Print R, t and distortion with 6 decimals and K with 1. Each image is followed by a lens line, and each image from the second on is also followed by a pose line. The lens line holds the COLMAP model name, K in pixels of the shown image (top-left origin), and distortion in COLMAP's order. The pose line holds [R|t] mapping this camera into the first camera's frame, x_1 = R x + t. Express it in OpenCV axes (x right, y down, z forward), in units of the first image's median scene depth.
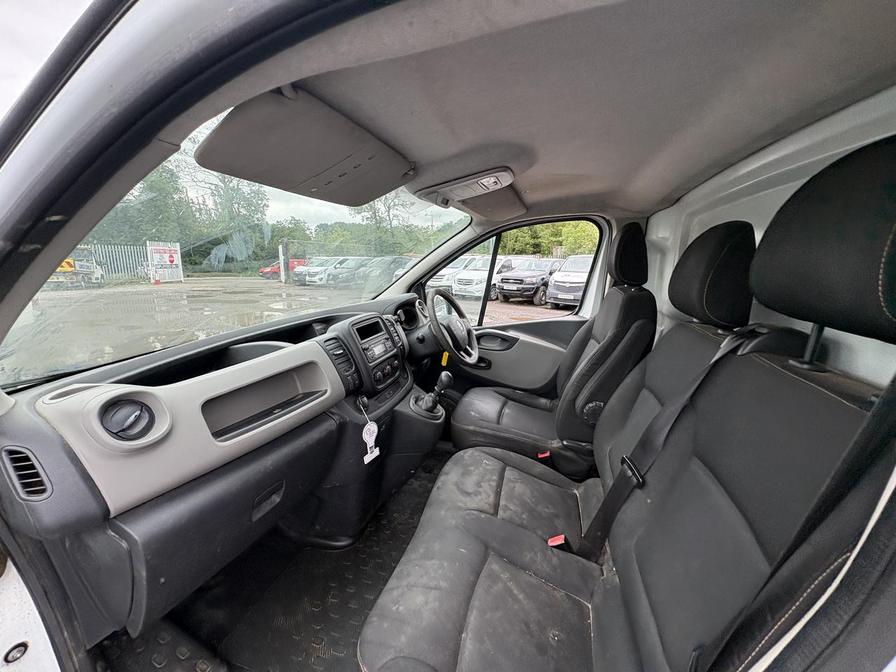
lens RADIAL K [[357.8, 0, 444.4], [0, 357.8, 335.0], [0, 0, 1]] dist [0.002272, 0.000163]
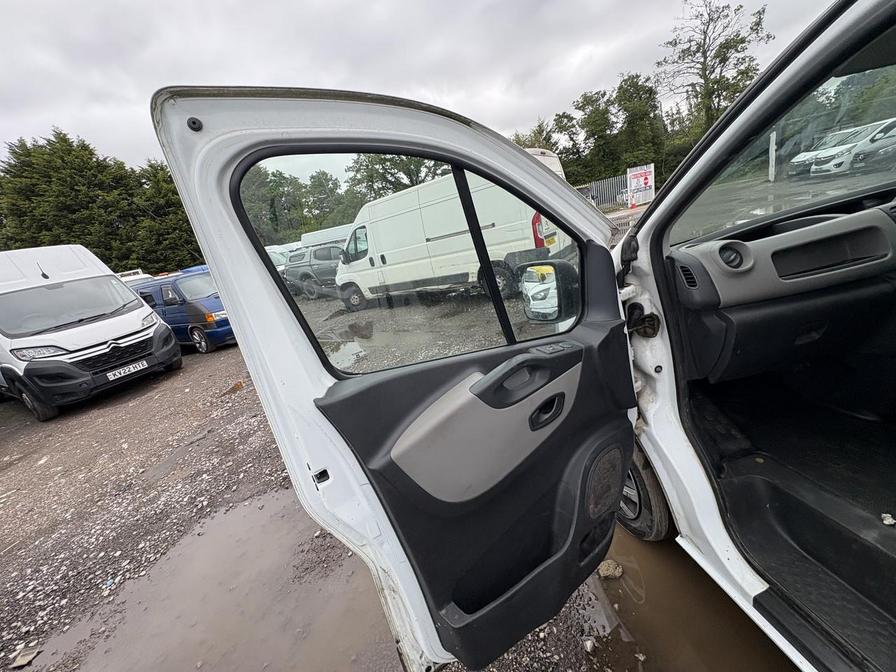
lens RADIAL K [[358.3, 0, 446.2], [0, 358.3, 337.8], [0, 0, 1]] dist [-0.000453, -0.000163]
pose [[0.430947, 0.164963, -0.887171, 0.005868], [0.038561, 0.978884, 0.200747, 0.008310], [0.901553, -0.120722, 0.415486, -0.041047]]
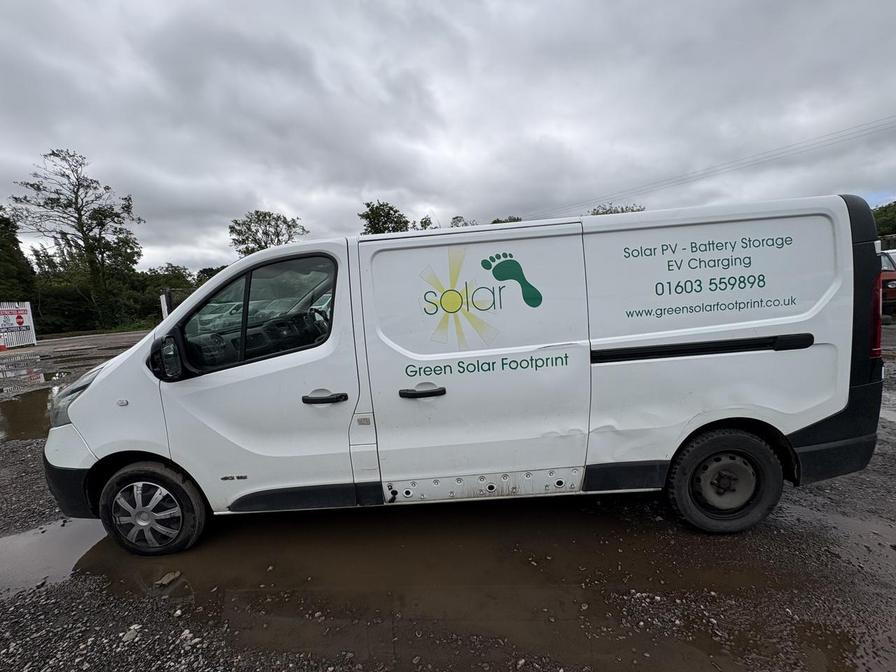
lens RADIAL K [[365.7, 0, 452.6], [0, 365.7, 333.9], [0, 0, 1]] dist [0.002159, 0.000015]
pose [[0.960934, -0.105492, 0.255885, 0.021004], [0.129509, 0.988438, -0.078851, 0.030780], [-0.244609, 0.108910, 0.963486, -0.130551]]
